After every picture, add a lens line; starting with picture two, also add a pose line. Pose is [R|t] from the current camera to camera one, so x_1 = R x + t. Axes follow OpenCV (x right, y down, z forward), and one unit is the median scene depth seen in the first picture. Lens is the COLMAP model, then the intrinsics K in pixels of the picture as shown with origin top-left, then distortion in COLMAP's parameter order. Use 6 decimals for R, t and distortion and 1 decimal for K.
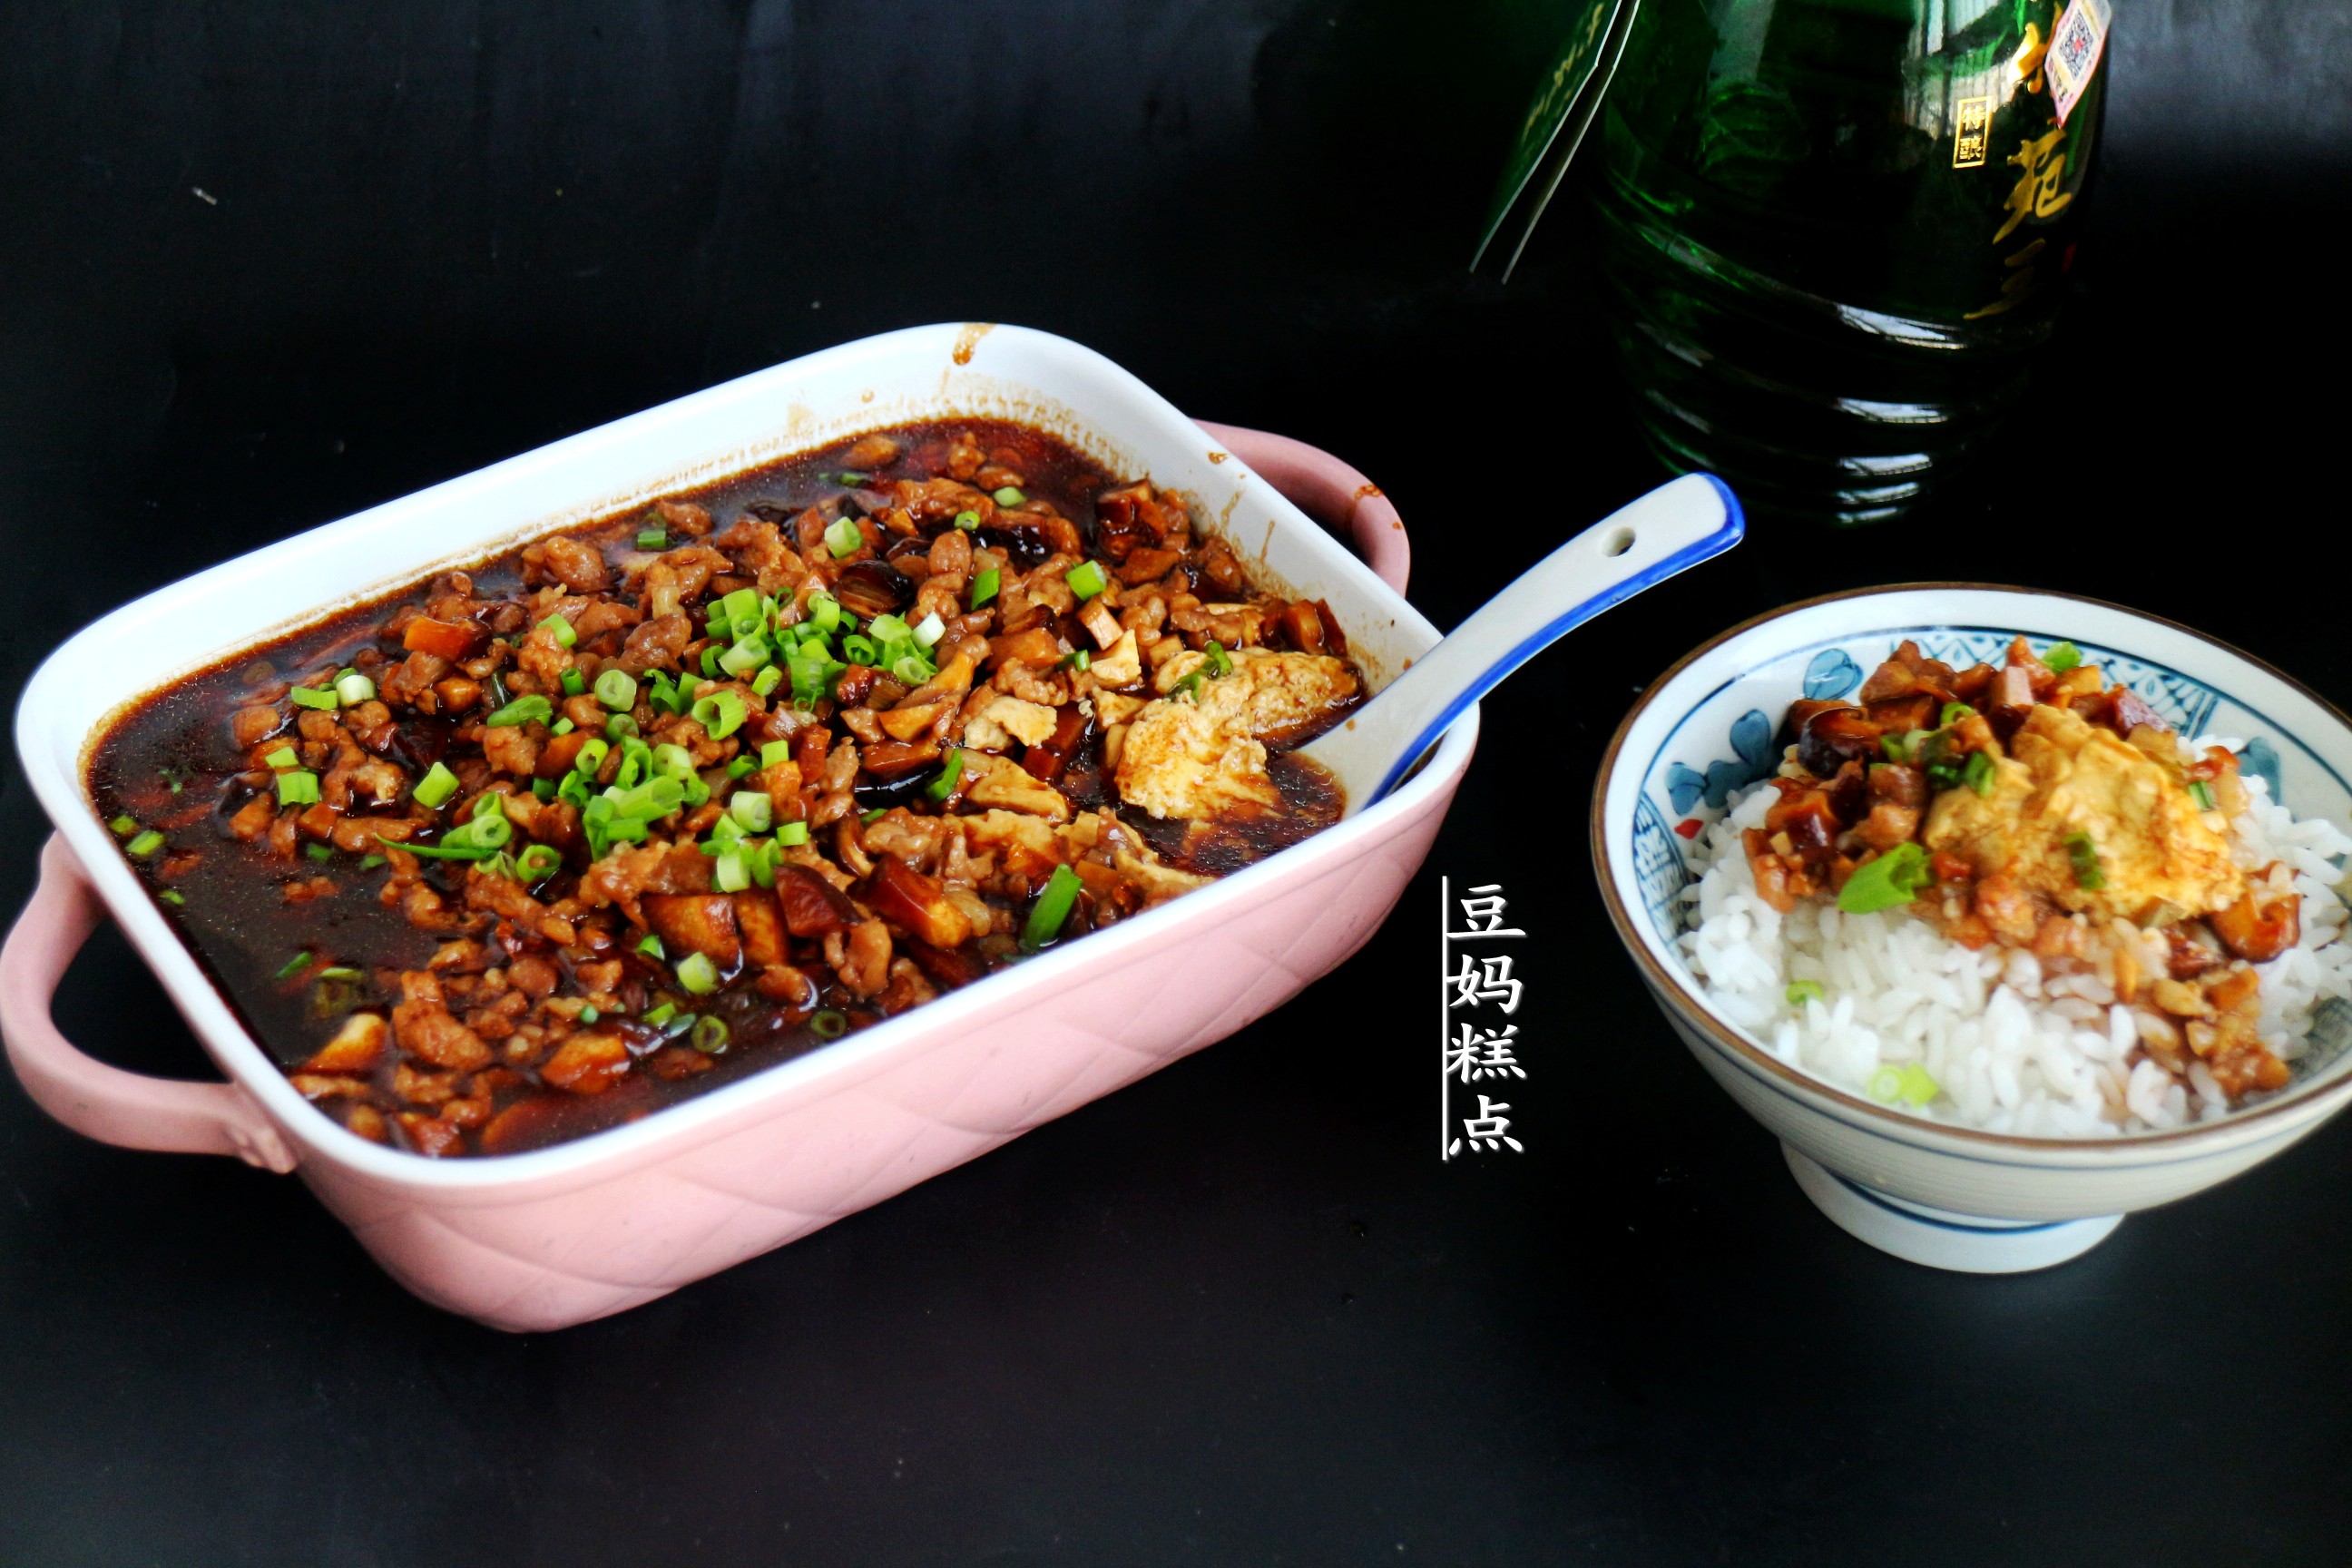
lens RADIAL K [[4274.5, 0, 1176.0], [0, 4274.5, 784.0], [0, 0, 1]] dist [-0.026877, 0.064709]
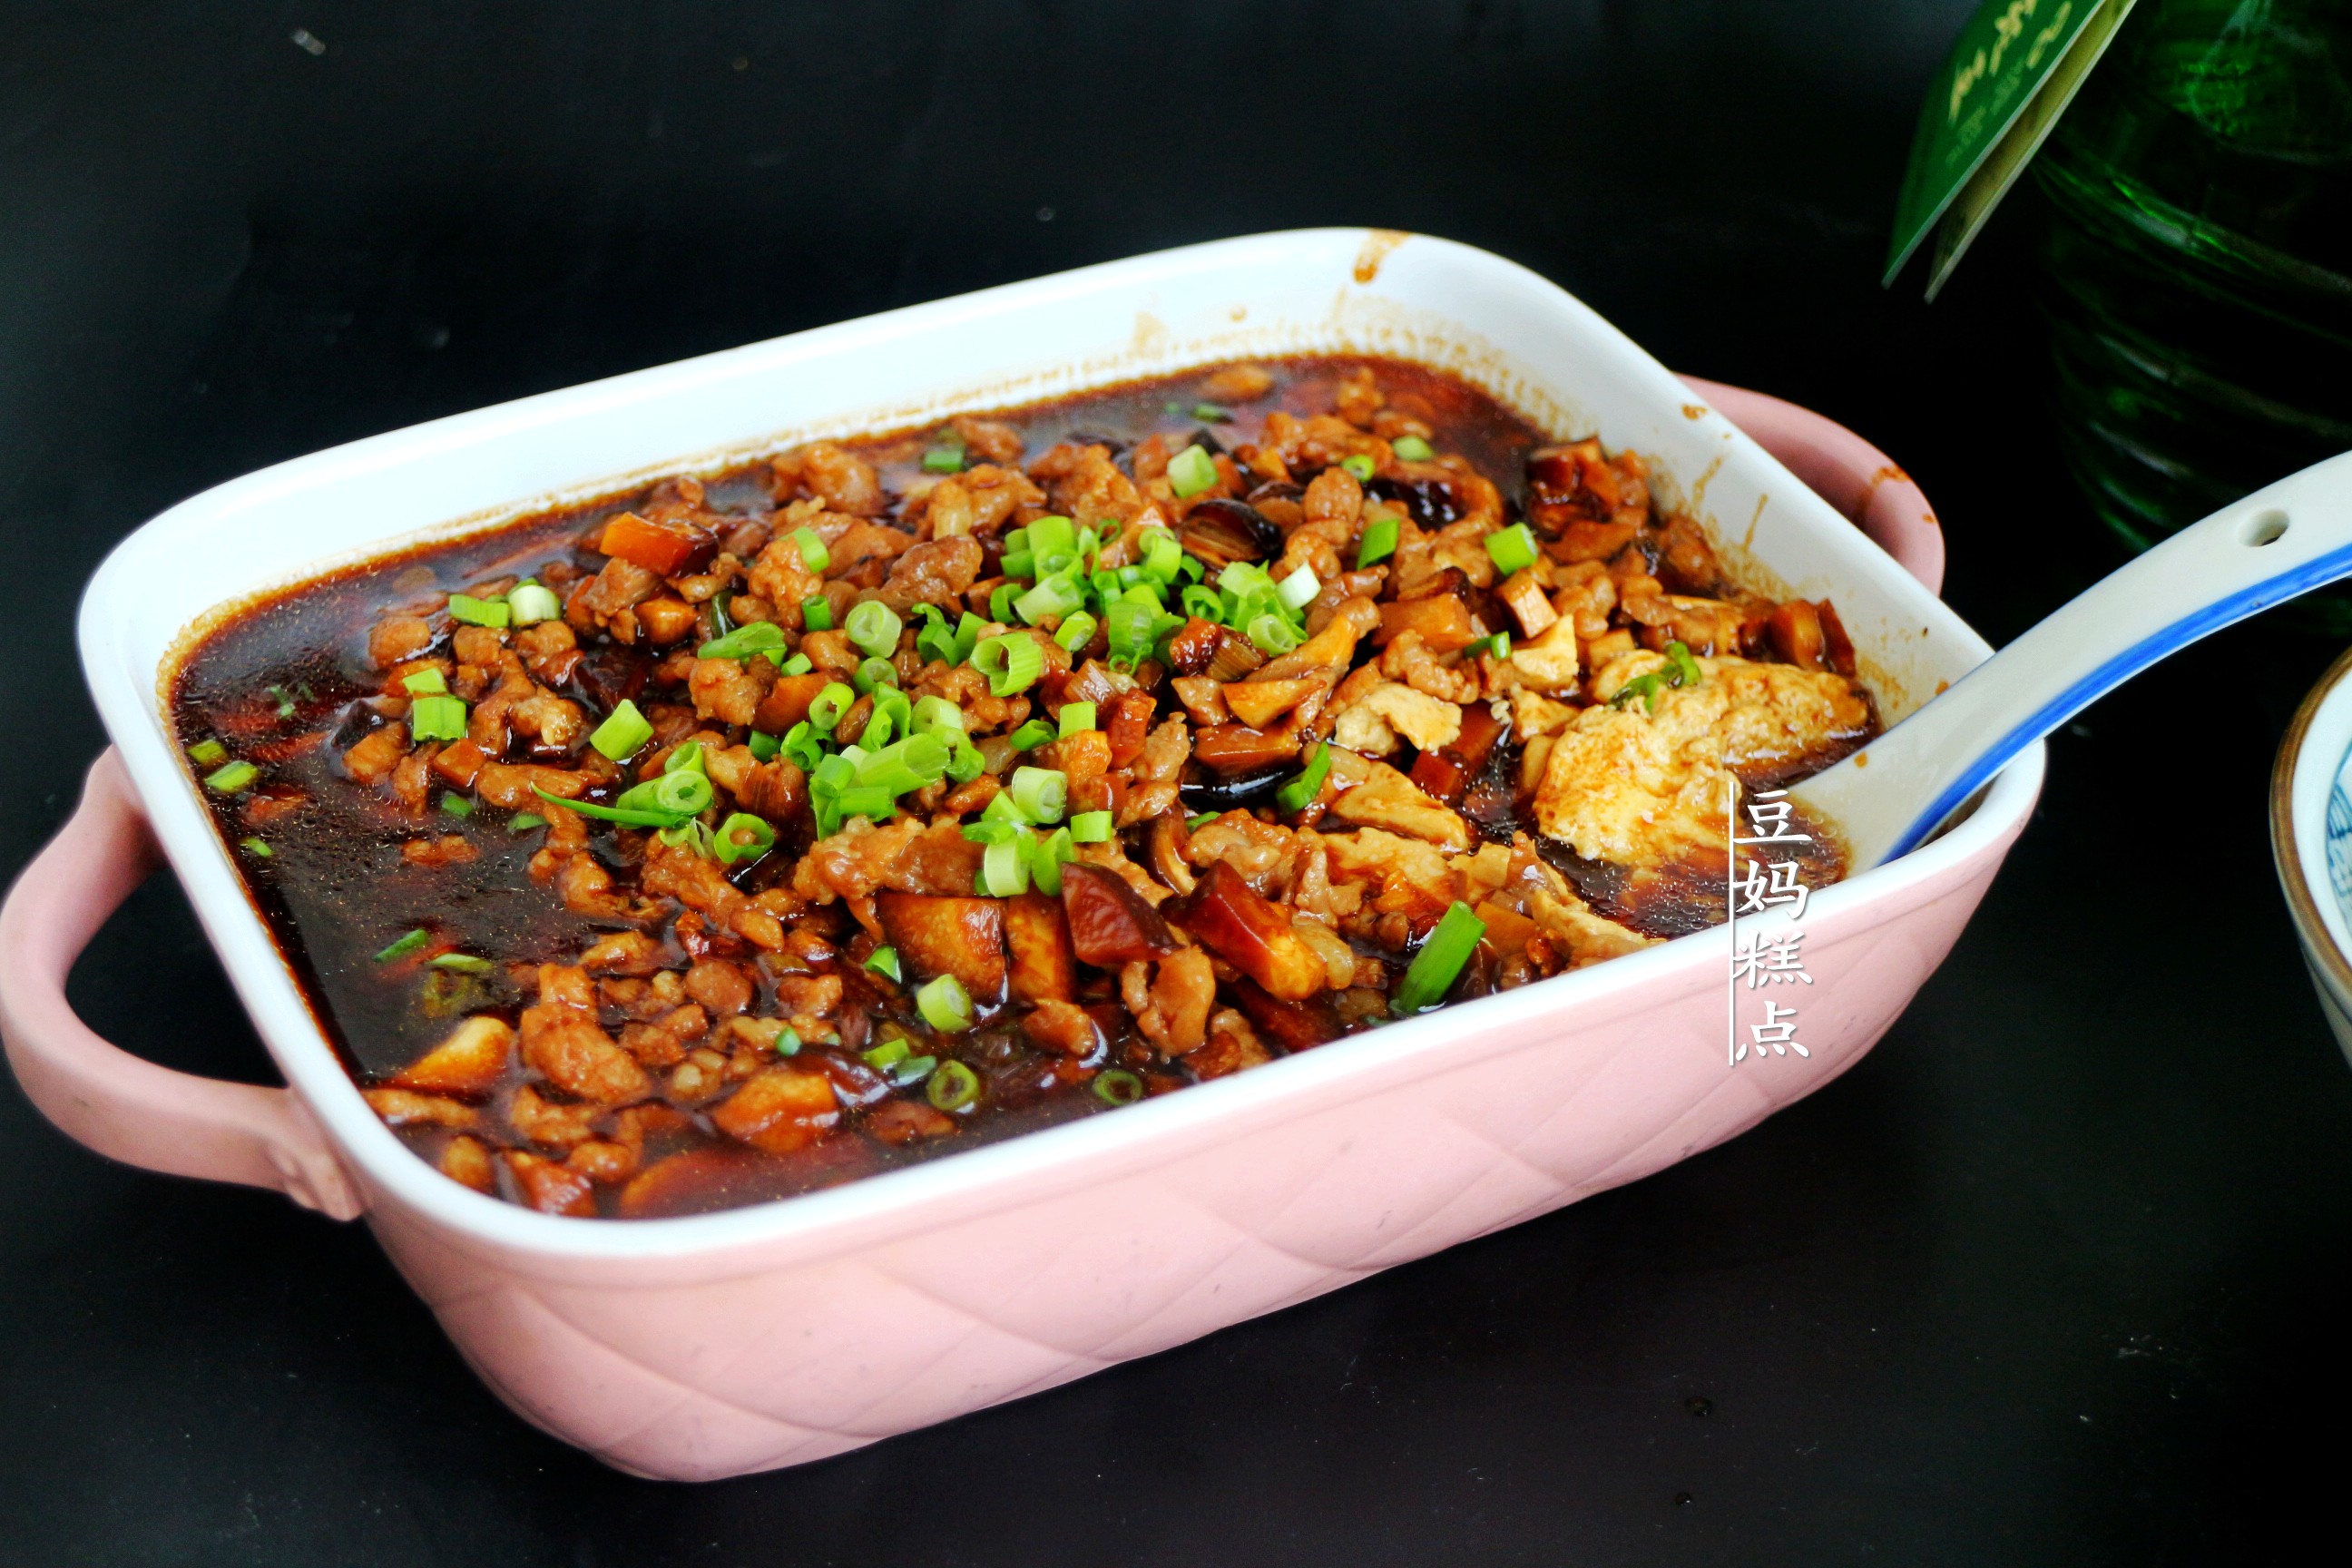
lens RADIAL K [[4274.5, 0, 1176.0], [0, 4274.5, 784.0], [0, 0, 1]] dist [-0.026877, 0.064709]
pose [[0.993570, 0.086379, -0.073189, -0.022164], [-0.090100, 0.994719, -0.049160, 0.037302], [0.068556, 0.055438, 0.996106, 0.266386]]
